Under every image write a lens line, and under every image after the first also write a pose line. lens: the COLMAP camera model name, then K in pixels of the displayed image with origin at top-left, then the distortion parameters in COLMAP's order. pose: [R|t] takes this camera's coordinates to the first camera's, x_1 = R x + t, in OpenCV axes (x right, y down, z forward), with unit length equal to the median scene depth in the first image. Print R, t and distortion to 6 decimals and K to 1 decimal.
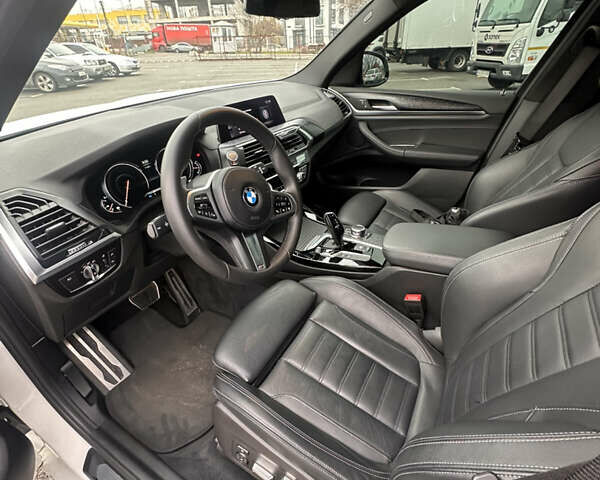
lens RADIAL K [[321.7, 0, 300.0], [0, 321.7, 240.0], [0, 0, 1]] dist [-0.000683, -0.001102]
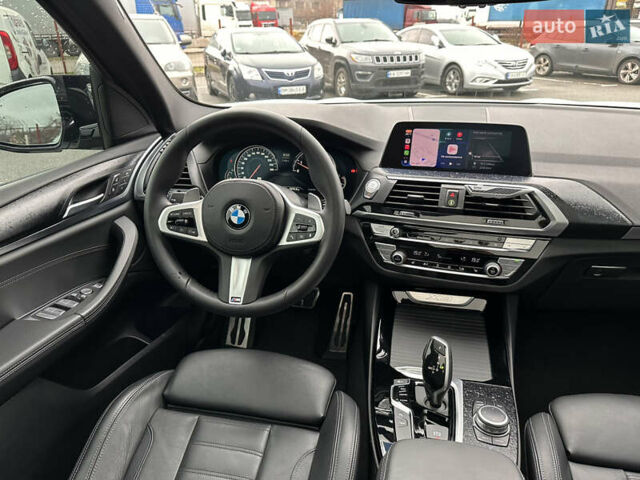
lens RADIAL K [[466.6, 0, 320.0], [0, 466.6, 240.0], [0, 0, 1]] dist [-0.010993, -0.009746]
pose [[0.294548, 0.413605, -0.861494, 0.708535], [-0.501274, 0.834381, 0.229200, -0.338465], [0.813613, 0.364335, 0.453095, 0.468147]]
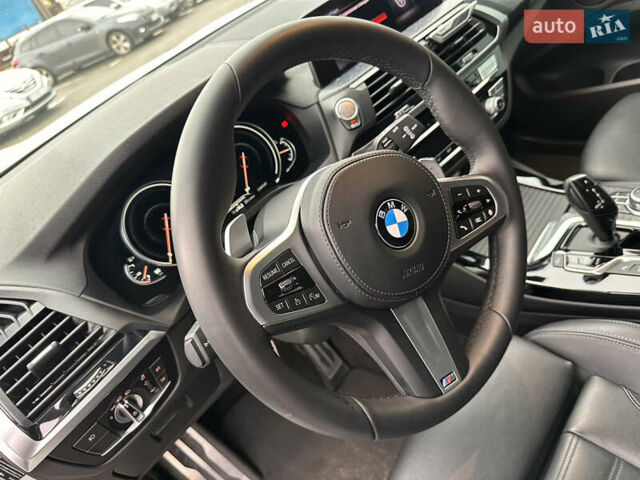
lens RADIAL K [[466.6, 0, 320.0], [0, 466.6, 240.0], [0, 0, 1]] dist [-0.010993, -0.009746]
pose [[0.923359, -0.143144, -0.356257, -0.023229], [0.182554, 0.979985, 0.079391, -0.128381], [0.337762, -0.138342, 0.931009, 0.293101]]
